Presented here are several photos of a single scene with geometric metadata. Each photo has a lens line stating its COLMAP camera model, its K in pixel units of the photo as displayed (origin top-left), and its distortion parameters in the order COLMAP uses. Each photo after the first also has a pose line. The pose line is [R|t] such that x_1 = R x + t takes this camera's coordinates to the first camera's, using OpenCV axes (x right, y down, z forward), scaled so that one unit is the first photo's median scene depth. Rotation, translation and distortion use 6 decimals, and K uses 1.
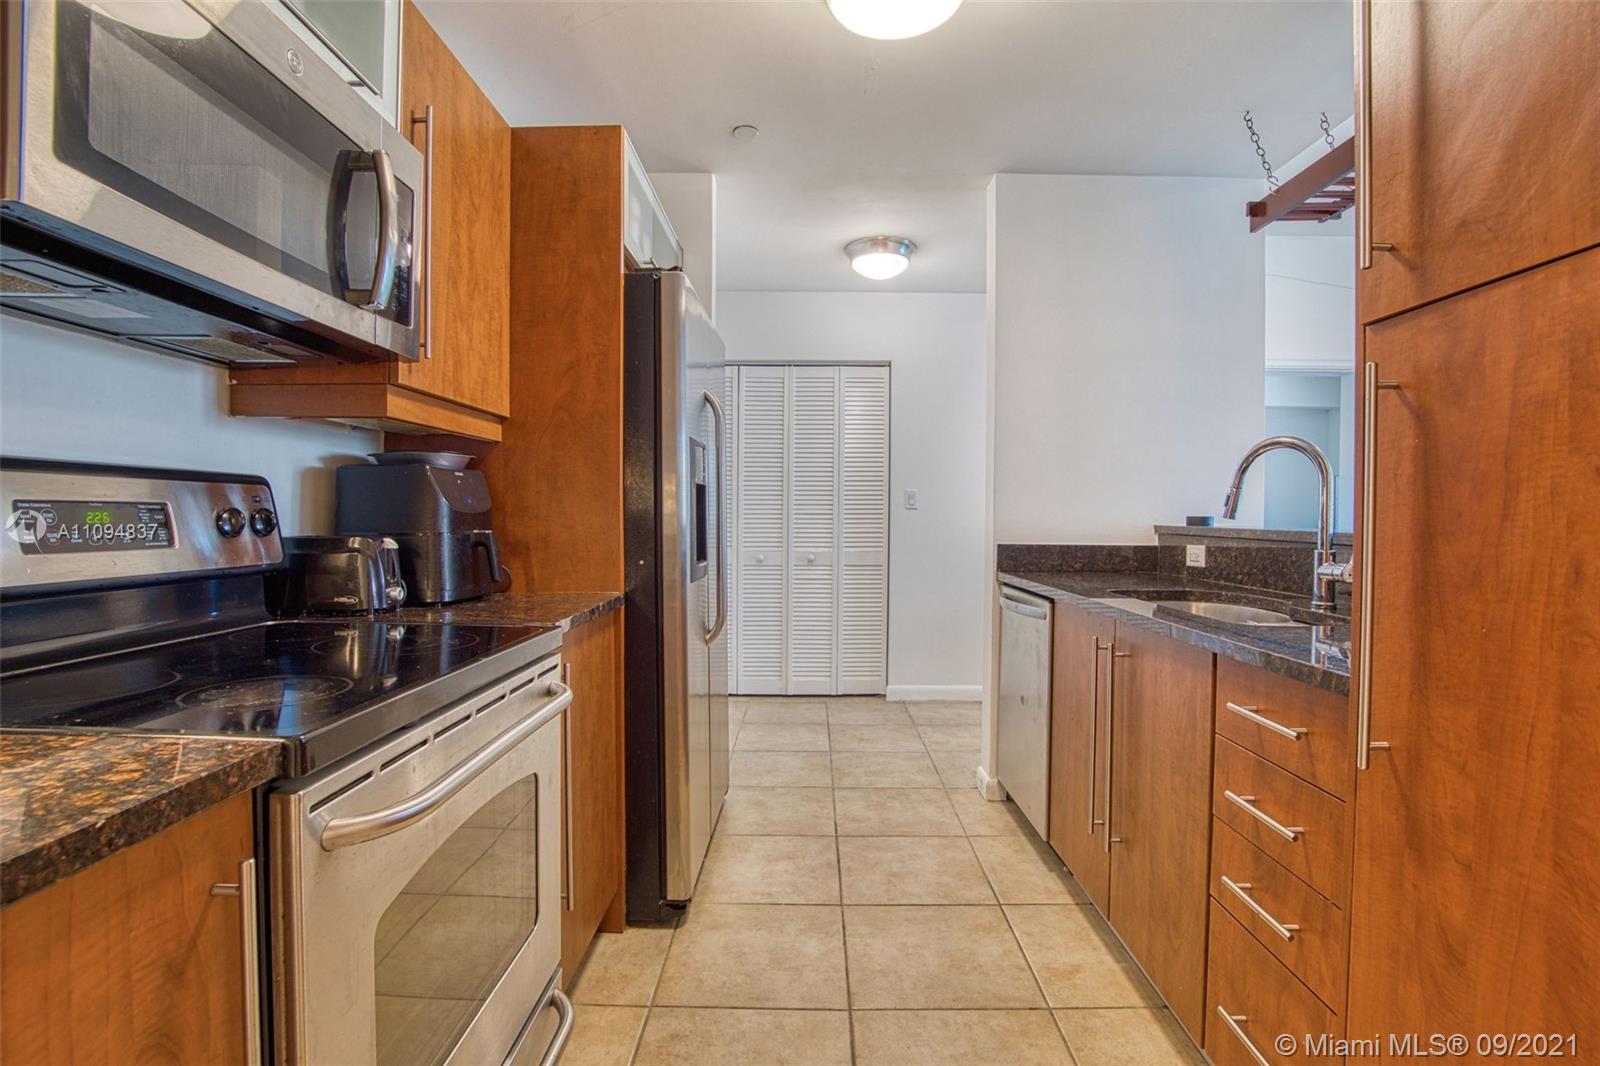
lens RADIAL K [[753.0, 0, 816.9], [0, 753.0, 533.7], [0, 0, 1]] dist [-0.037198, 0.006882]
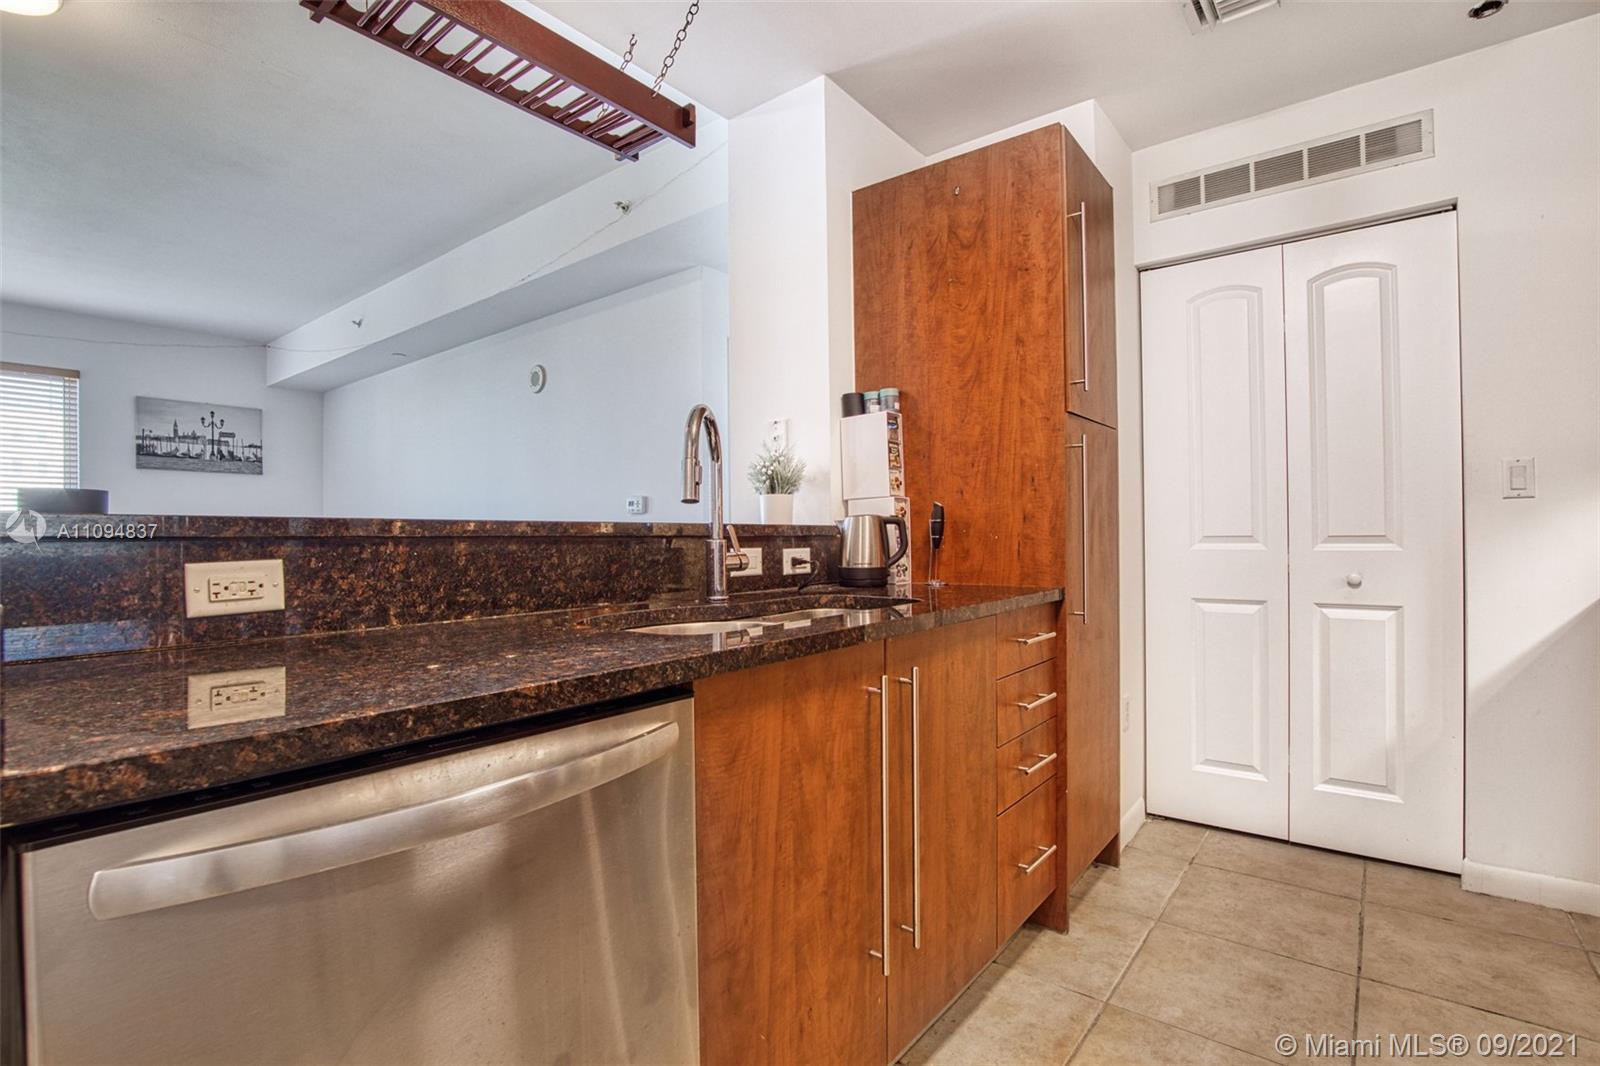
lens RADIAL K [[753.0, 0, 801.5], [0, 753.0, 532.2], [0, 0, 1]] dist [-0.037198, 0.006882]
pose [[-0.783737, 0.005618, 0.621067, 0.027719], [0.020522, 0.999647, 0.016854, -0.000249], [-0.620754, 0.025955, -0.783576, 1.506129]]
